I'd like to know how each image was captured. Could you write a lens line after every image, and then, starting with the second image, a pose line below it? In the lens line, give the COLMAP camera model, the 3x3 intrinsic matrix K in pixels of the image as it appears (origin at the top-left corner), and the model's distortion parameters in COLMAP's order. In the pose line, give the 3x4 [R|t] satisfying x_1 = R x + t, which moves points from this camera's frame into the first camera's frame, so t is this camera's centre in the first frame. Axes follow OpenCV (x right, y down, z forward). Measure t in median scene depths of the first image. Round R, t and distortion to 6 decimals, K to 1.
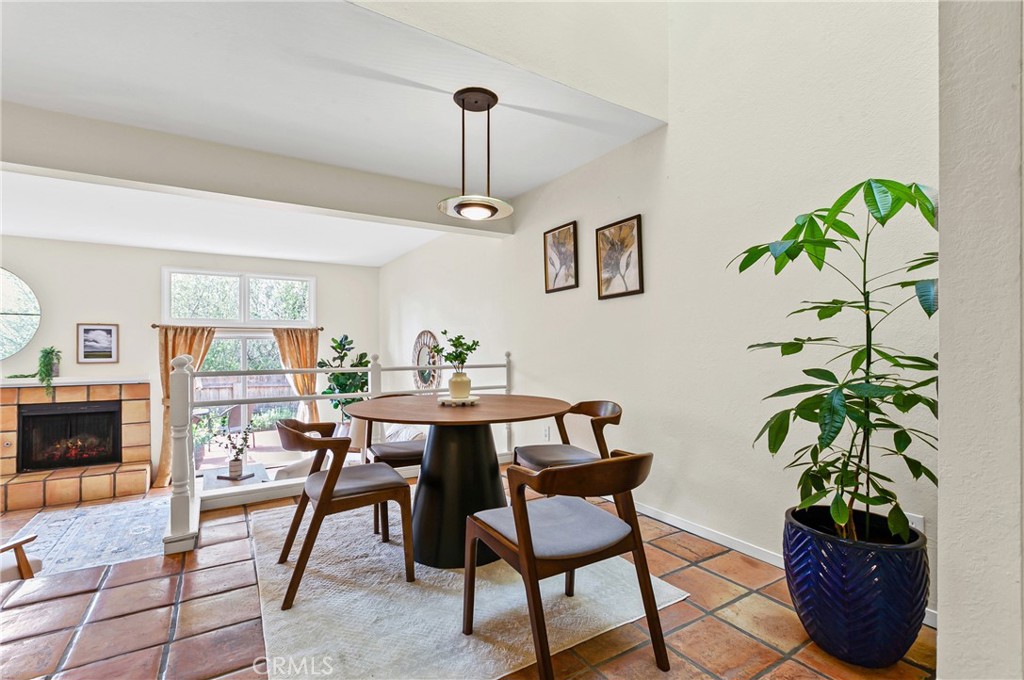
lens RADIAL K [[466.4, 0, 506.8], [0, 466.4, 343.6], [0, 0, 1]] dist [0.003898, 0.000597]
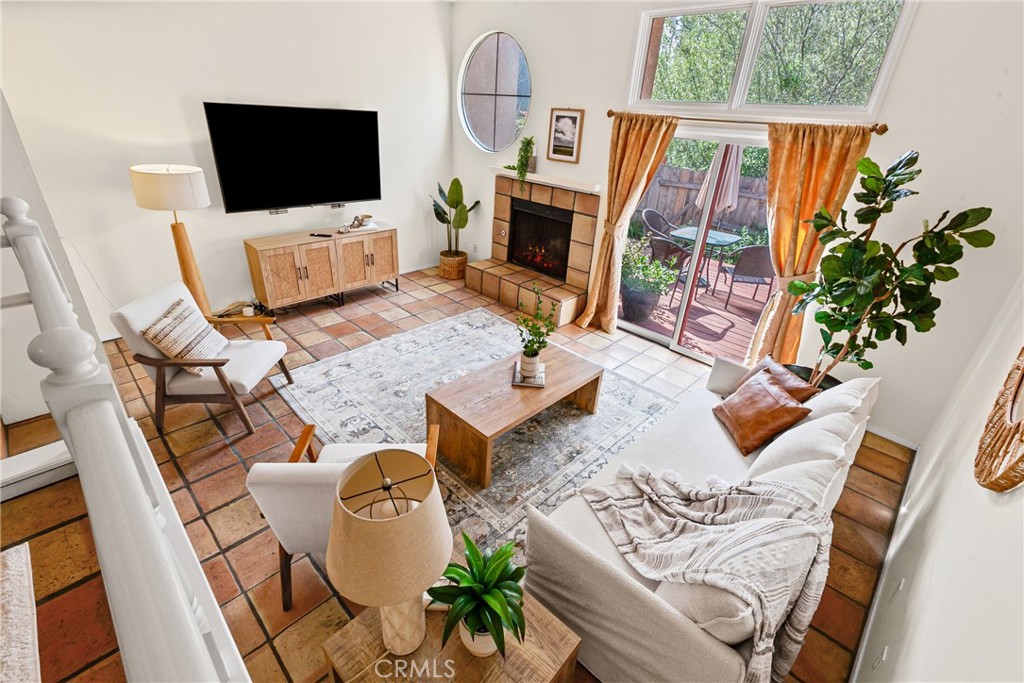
lens RADIAL K [[466.4, 0, 489.1], [0, 466.4, 334.8], [0, 0, 1]] dist [0.003898, 0.000597]
pose [[0.211907, 0.444642, -0.870281, -0.045327], [-0.039502, 0.893674, 0.446976, -0.056823], [0.976491, -0.060340, 0.206940, 0.799609]]
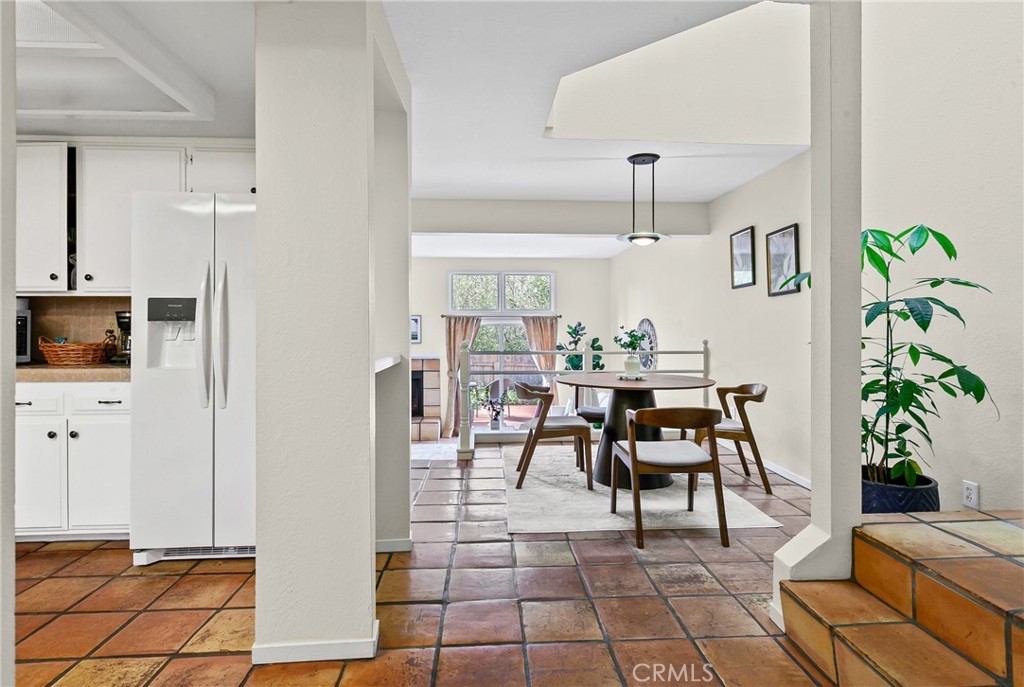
lens RADIAL K [[524.2, 0, 519.6], [0, 524.2, 326.1], [0, 0, 1]] dist [0.026771, 0.001938]
pose [[0.885451, 0.000934, -0.464731, 0.161112], [0.000376, 0.999996, 0.002726, -0.015875], [0.464732, -0.002589, 0.885448, -0.265244]]
